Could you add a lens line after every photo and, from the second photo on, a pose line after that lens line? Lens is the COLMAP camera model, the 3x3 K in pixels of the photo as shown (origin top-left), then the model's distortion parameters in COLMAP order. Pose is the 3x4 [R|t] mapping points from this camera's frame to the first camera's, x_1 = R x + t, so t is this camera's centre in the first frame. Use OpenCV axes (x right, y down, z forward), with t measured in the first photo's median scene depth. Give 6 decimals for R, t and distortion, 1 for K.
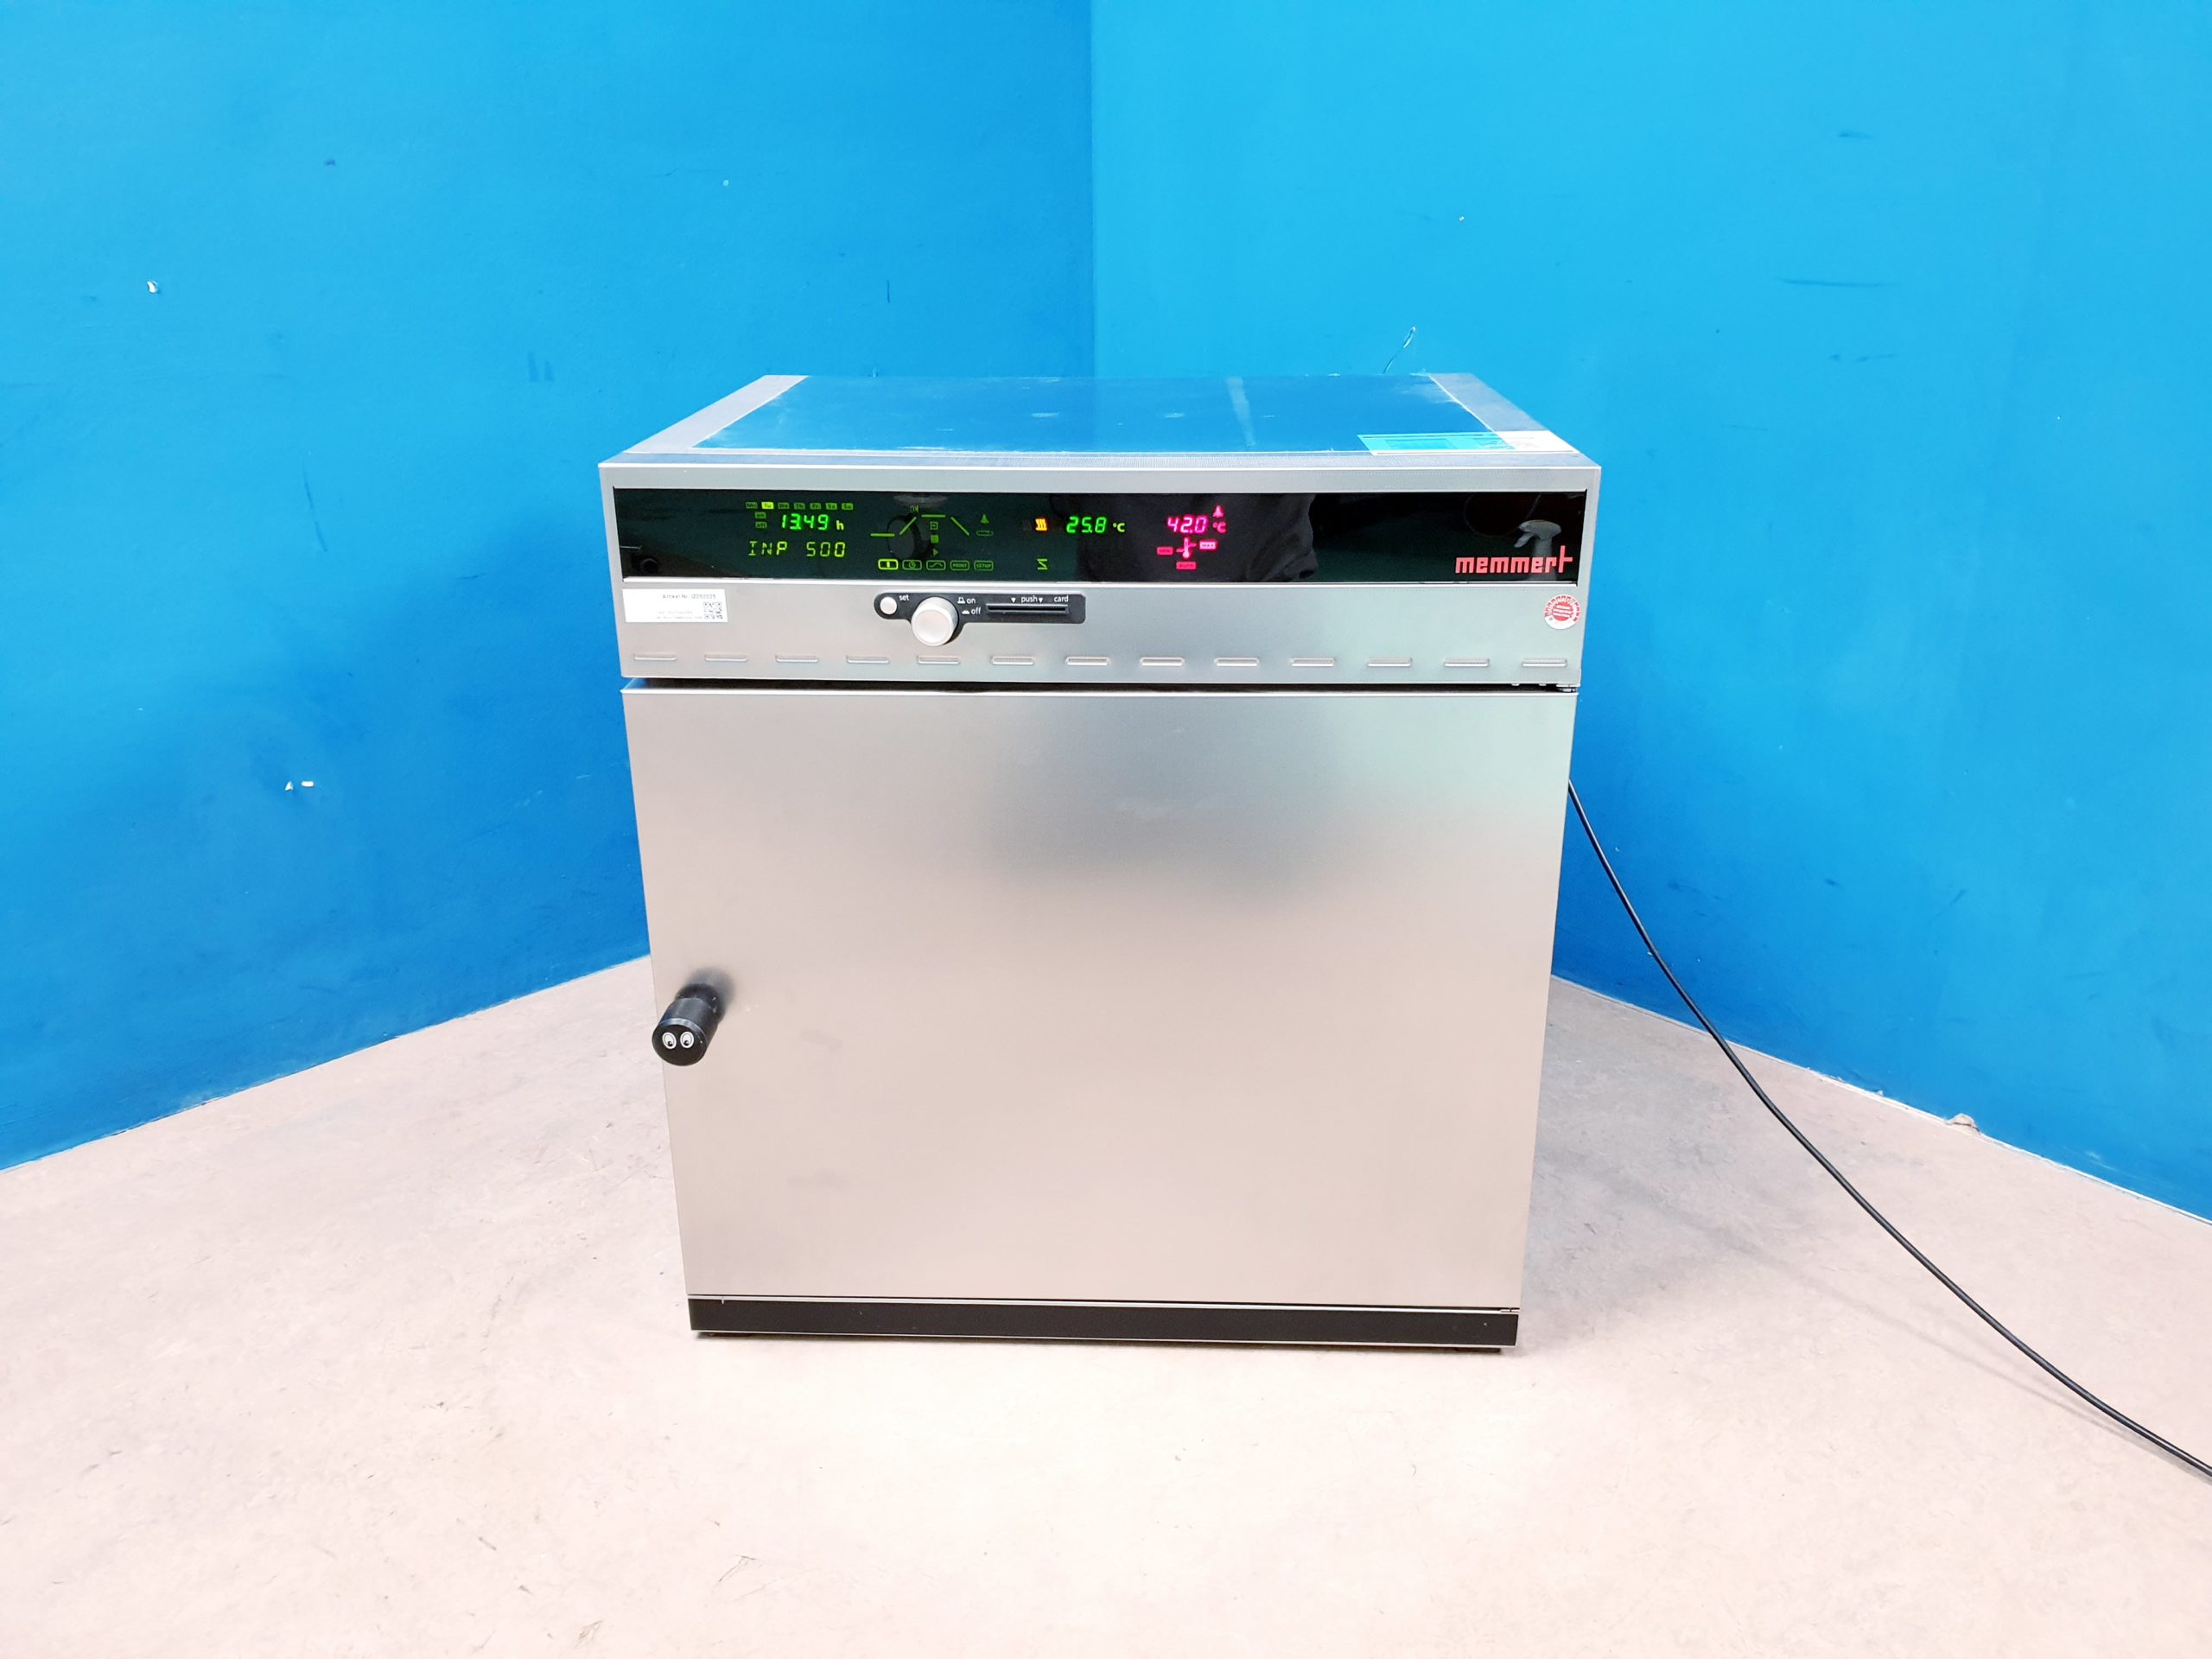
lens RADIAL K [[1719.1, 0, 1094.0], [0, 1719.1, 811.6], [0, 0, 1]] dist [-0.001411, 0.010101]
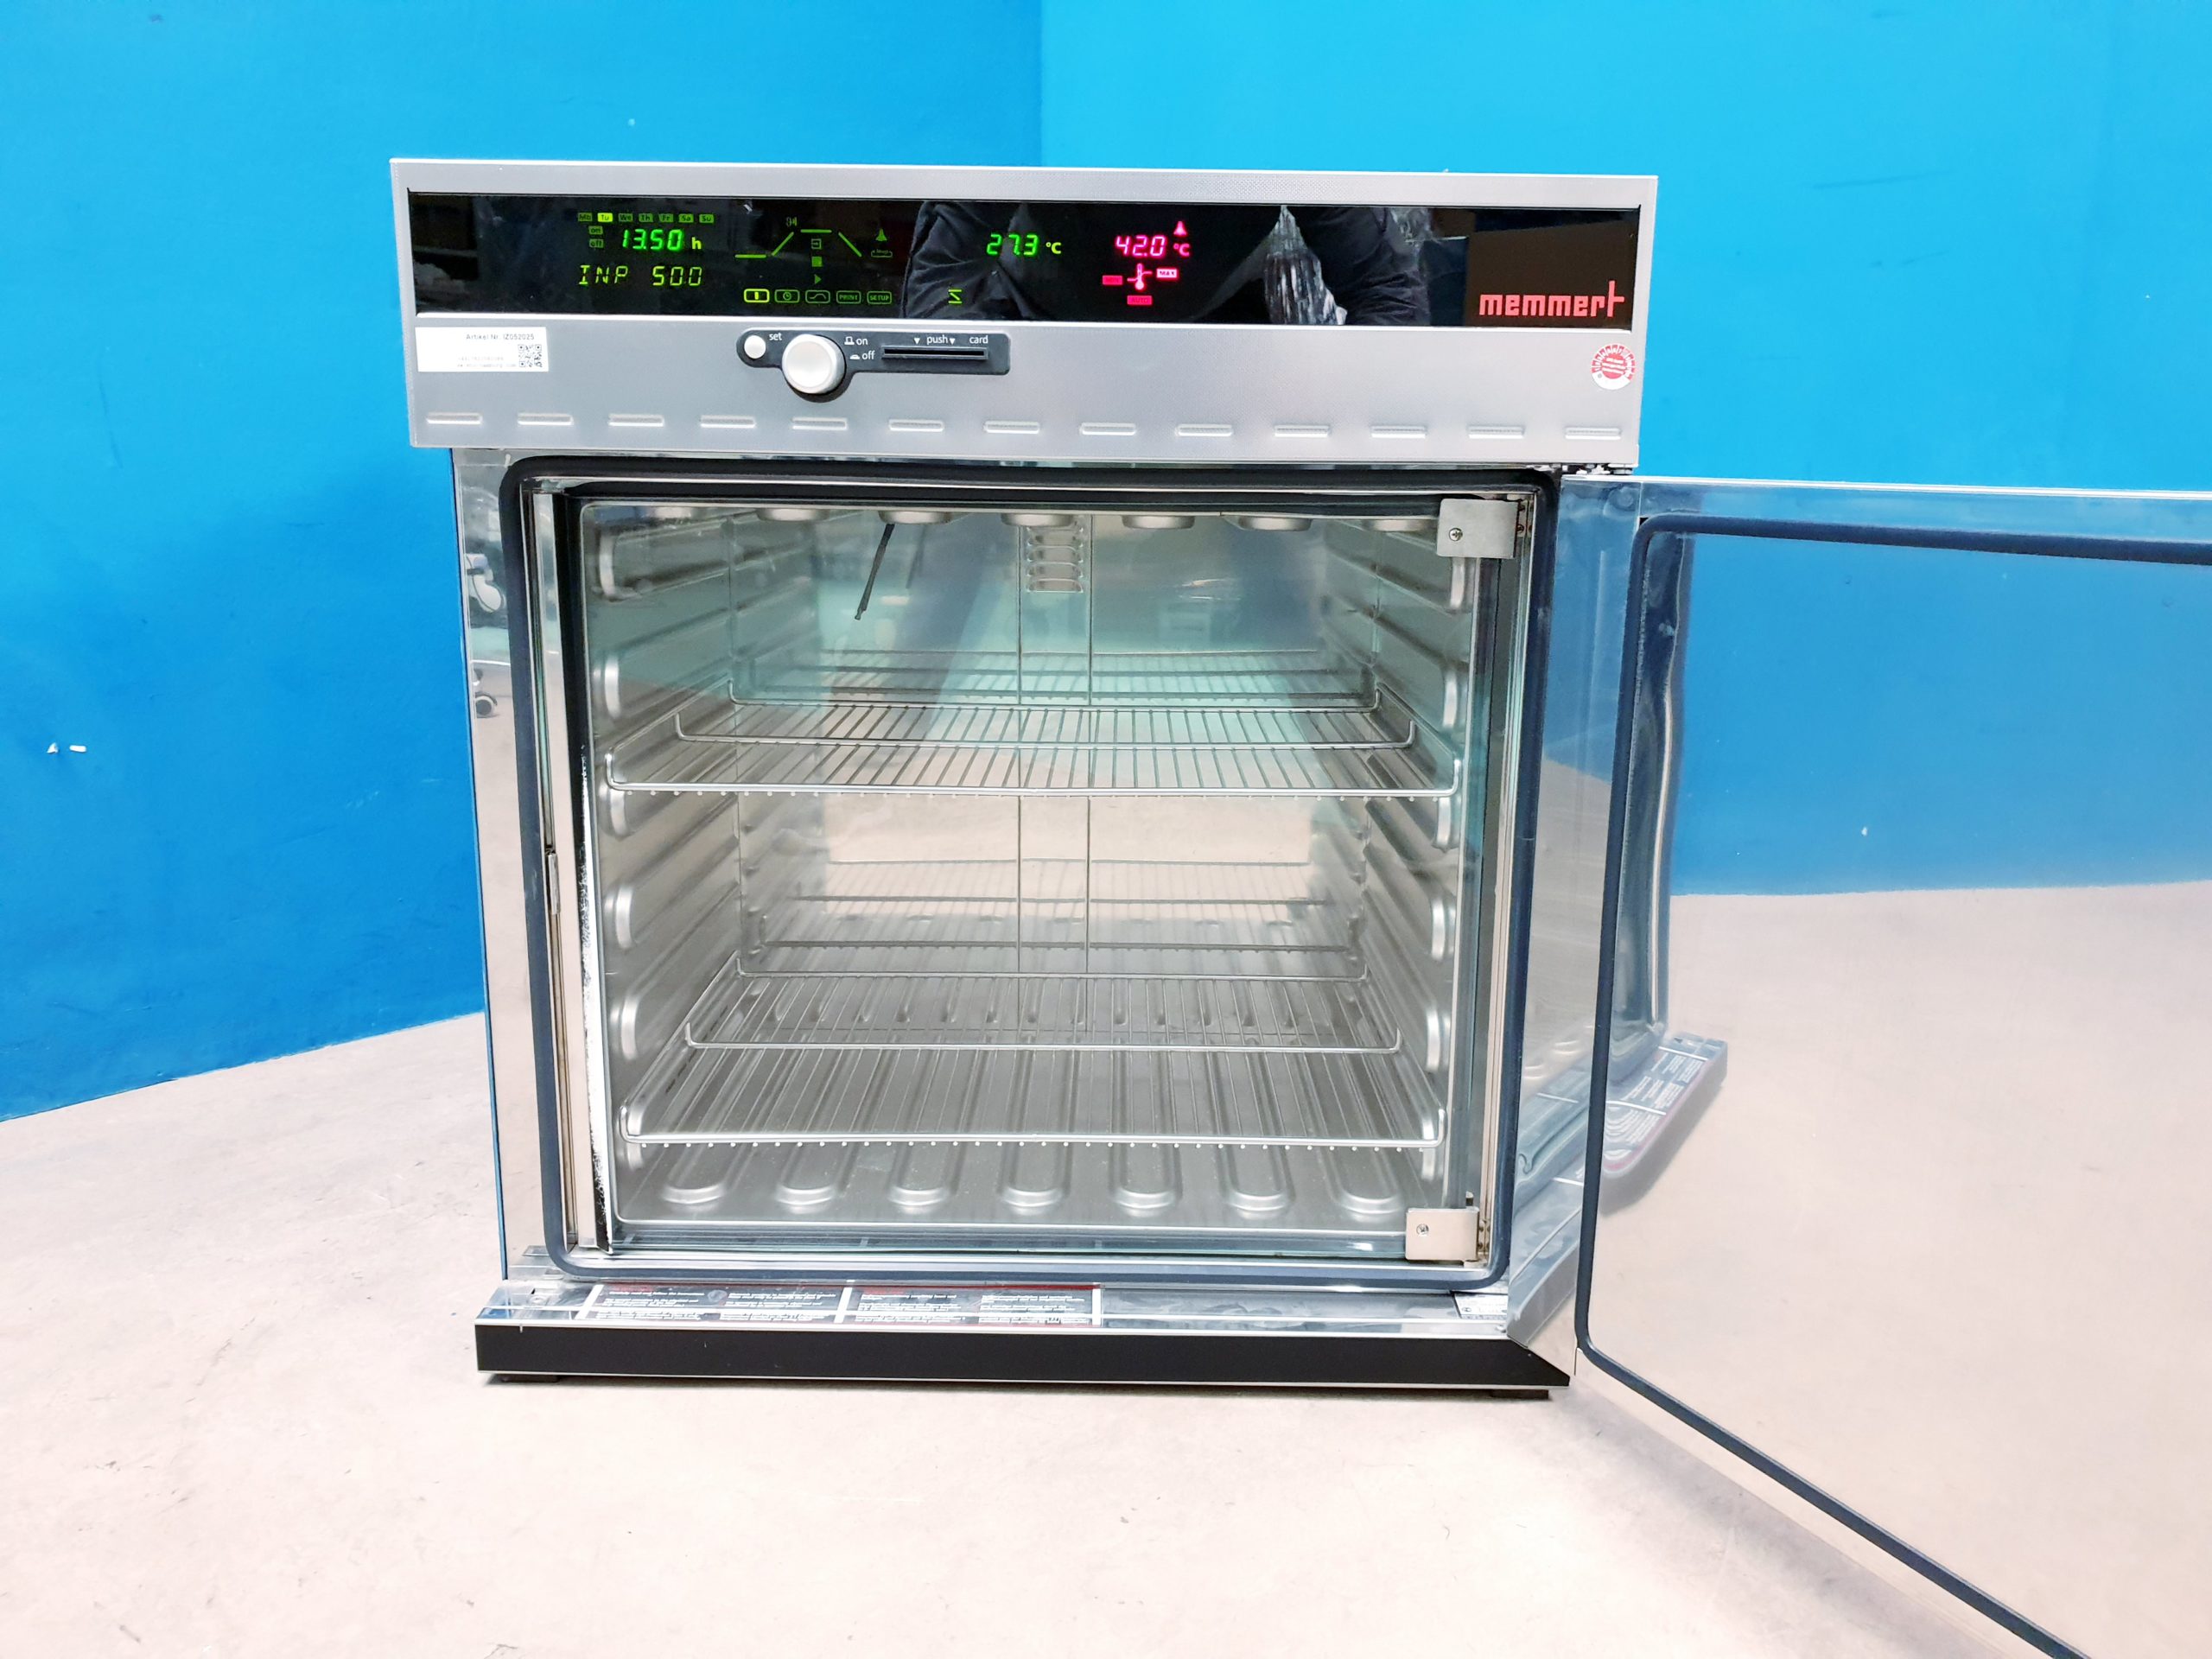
lens RADIAL K [[1719.1, 0, 1117.4], [0, 1719.1, 821.9], [0, 0, 1]] dist [-0.001411, 0.010101]
pose [[0.999304, 0.009956, 0.035962, 0.015933], [-0.004623, 0.989356, -0.145443, 0.183714], [-0.037027, 0.145175, 0.988713, 0.228715]]
